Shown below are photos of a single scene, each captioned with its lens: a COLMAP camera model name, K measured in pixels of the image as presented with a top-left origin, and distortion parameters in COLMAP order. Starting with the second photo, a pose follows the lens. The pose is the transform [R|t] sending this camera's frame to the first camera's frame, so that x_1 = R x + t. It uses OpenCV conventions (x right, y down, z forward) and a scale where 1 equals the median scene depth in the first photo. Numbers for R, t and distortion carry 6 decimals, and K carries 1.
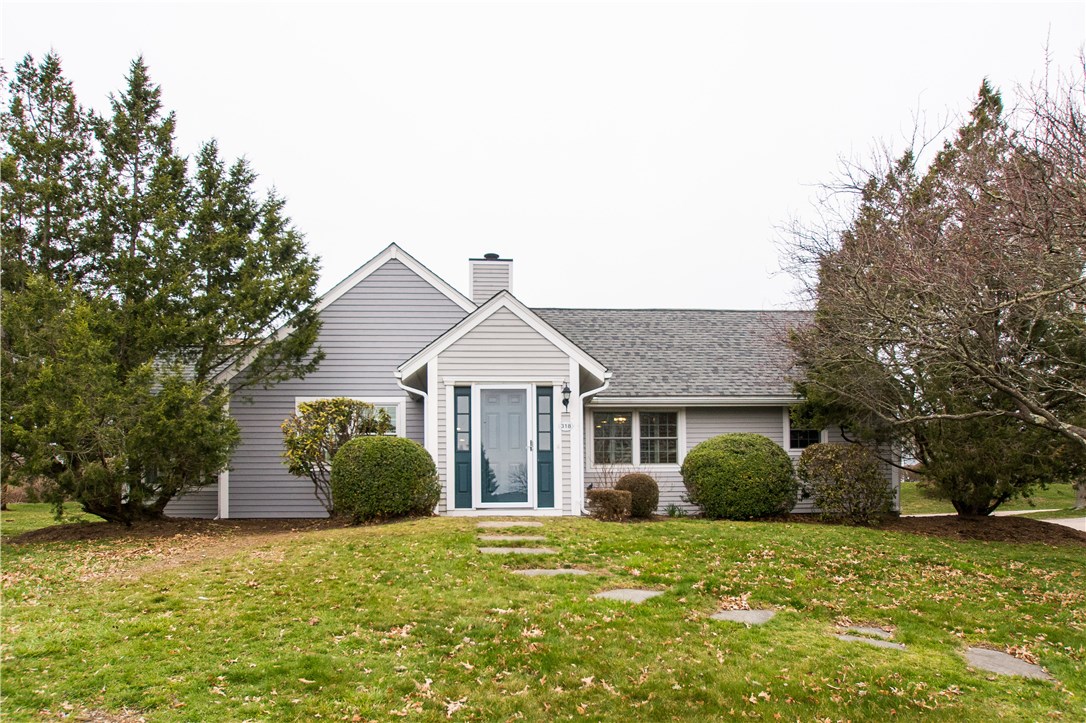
lens RADIAL K [[553.1, 0, 560.5], [0, 553.1, 362.2], [0, 0, 1]] dist [-0.062502, 0.028863]
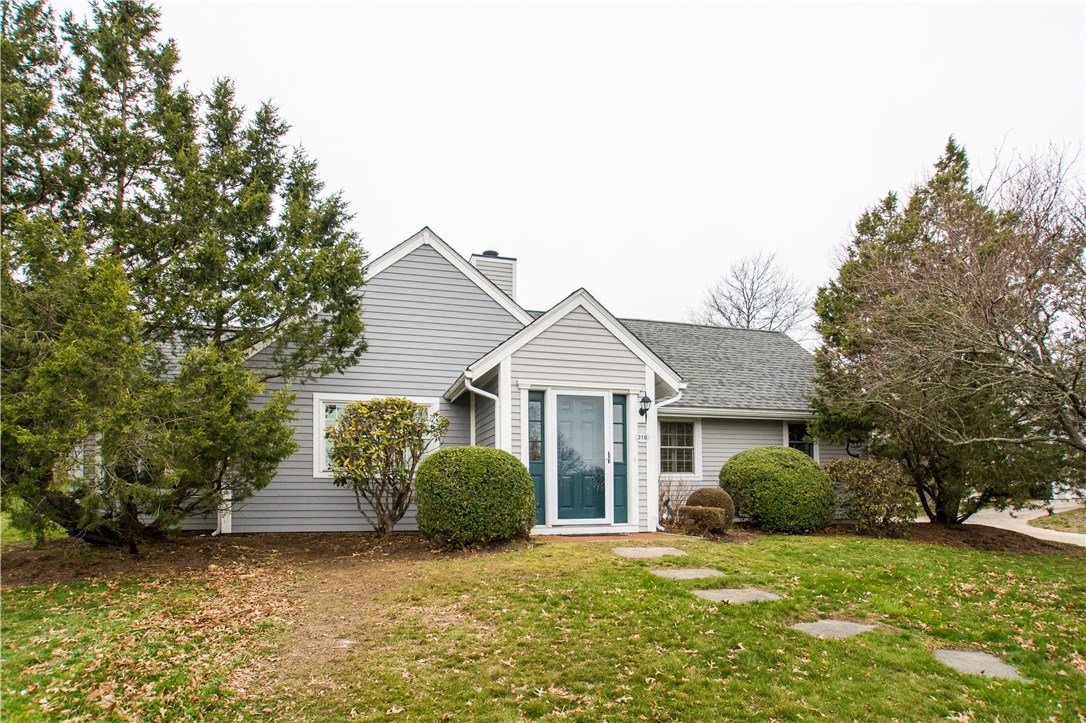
lens RADIAL K [[504.3, 0, 542.1], [0, 504.3, 378.8], [0, 0, 1]] dist [-0.052231, 0.015324]
pose [[0.983309, 0.049036, 0.175212, -0.308636], [-0.053978, 0.998264, 0.023548, 0.004267], [-0.173753, -0.032613, 0.984249, 0.179994]]
